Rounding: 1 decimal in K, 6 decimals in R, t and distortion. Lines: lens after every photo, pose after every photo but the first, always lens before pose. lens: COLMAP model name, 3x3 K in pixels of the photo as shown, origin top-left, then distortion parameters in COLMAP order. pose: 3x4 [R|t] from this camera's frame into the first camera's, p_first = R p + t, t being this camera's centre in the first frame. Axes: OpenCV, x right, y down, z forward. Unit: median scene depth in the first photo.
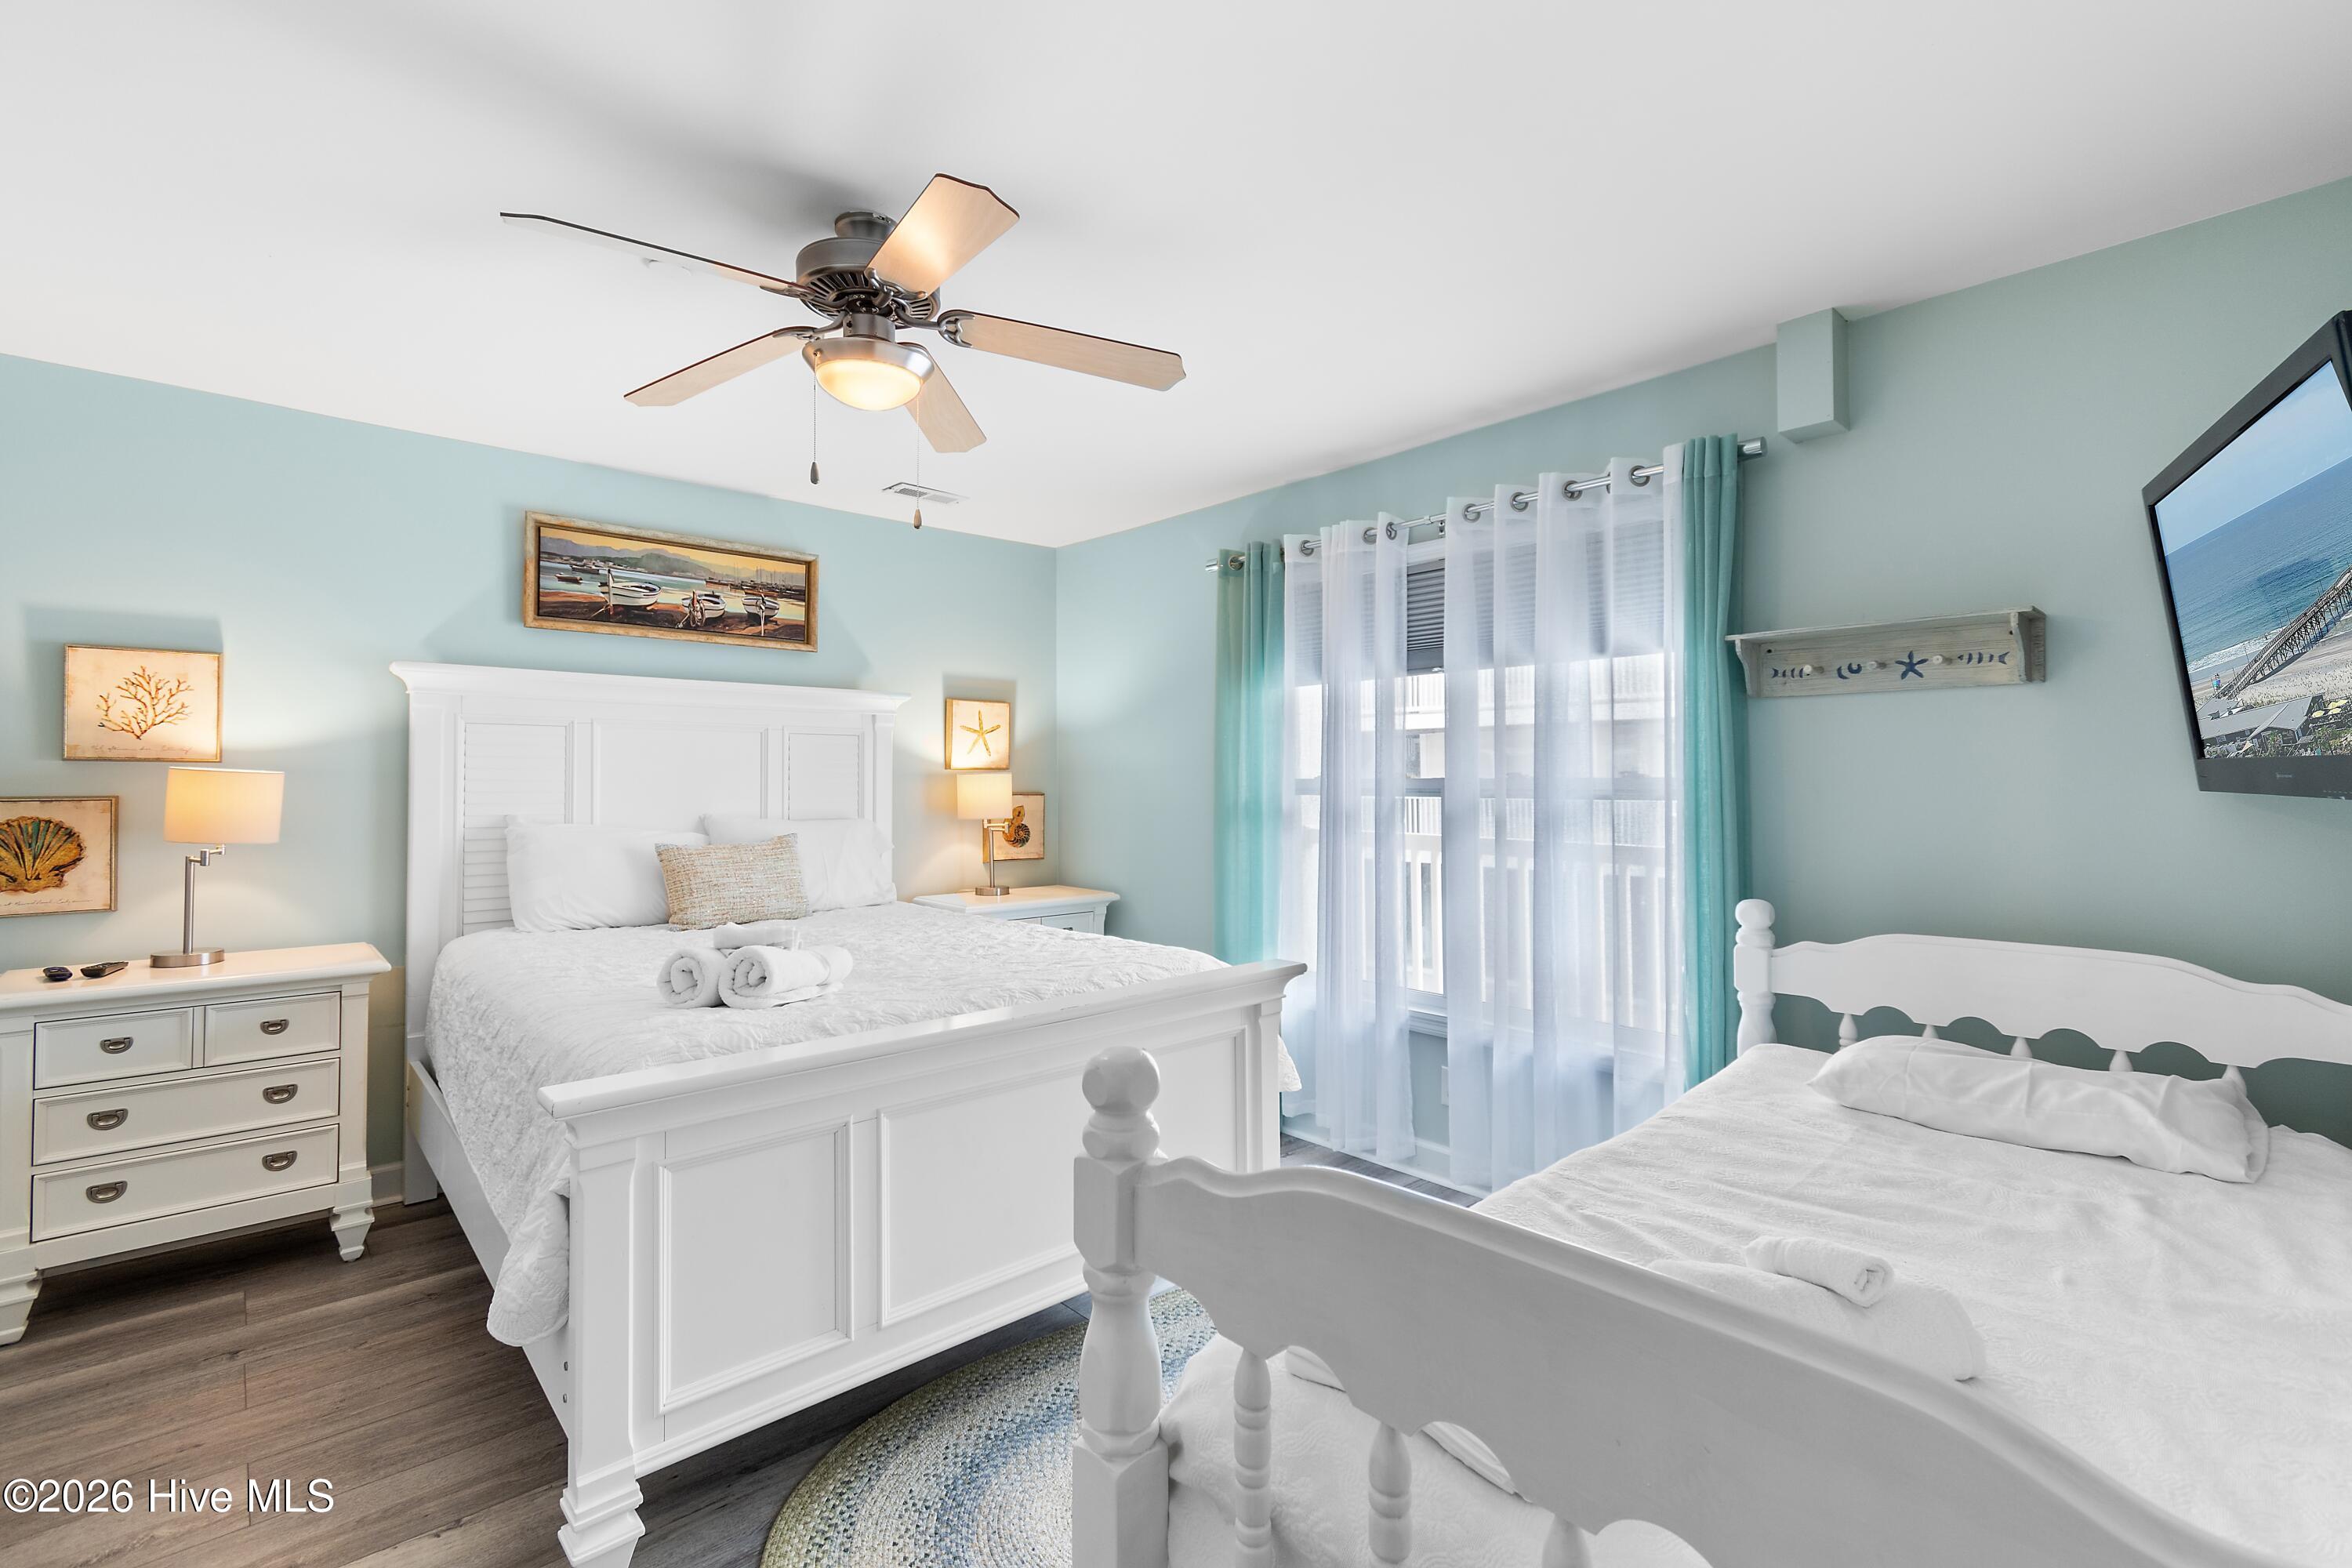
lens RADIAL K [[1033.1, 0, 1184.4], [0, 1033.1, 723.7], [0, 0, 1]] dist [0.001360, -0.000066]
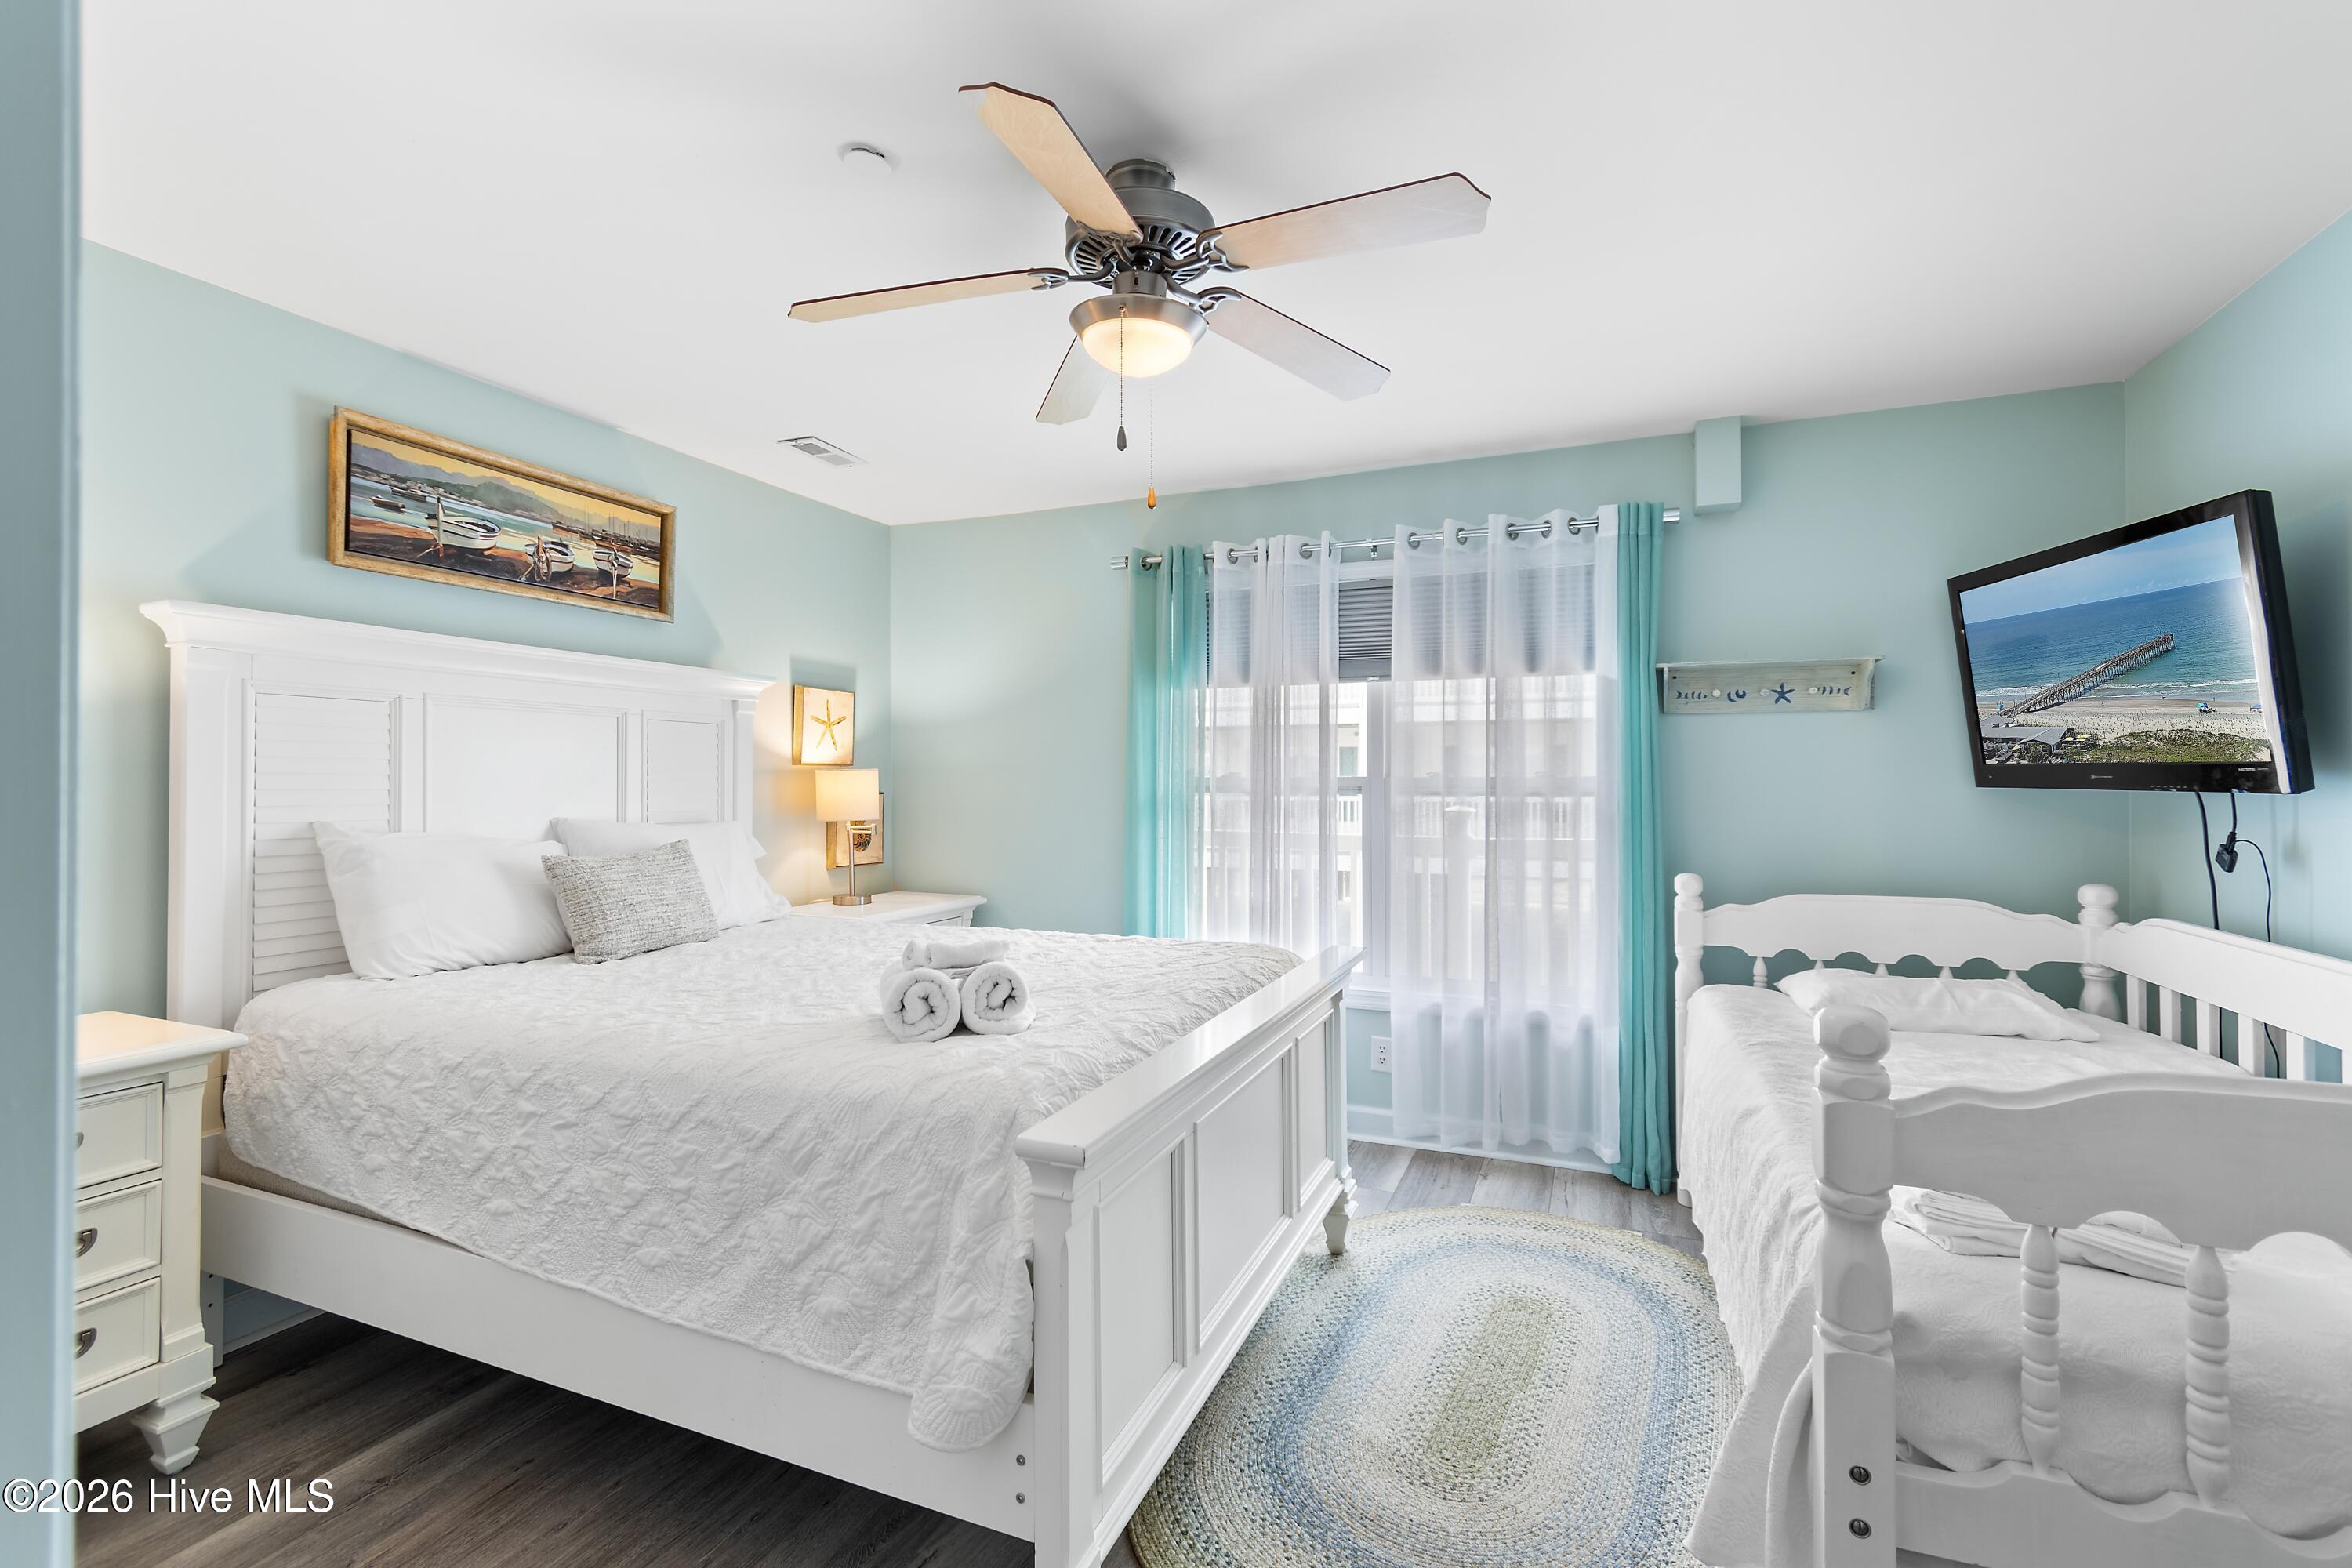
lens RADIAL K [[1025.3, 0, 1173.1], [0, 1025.3, 735.1], [0, 0, 1]] dist [0.000725, -0.000046]
pose [[0.907657, 0.021879, 0.419142, -0.377855], [-0.026286, 0.999643, 0.004742, 0.007695], [-0.418888, -0.015322, 0.907908, 0.085370]]
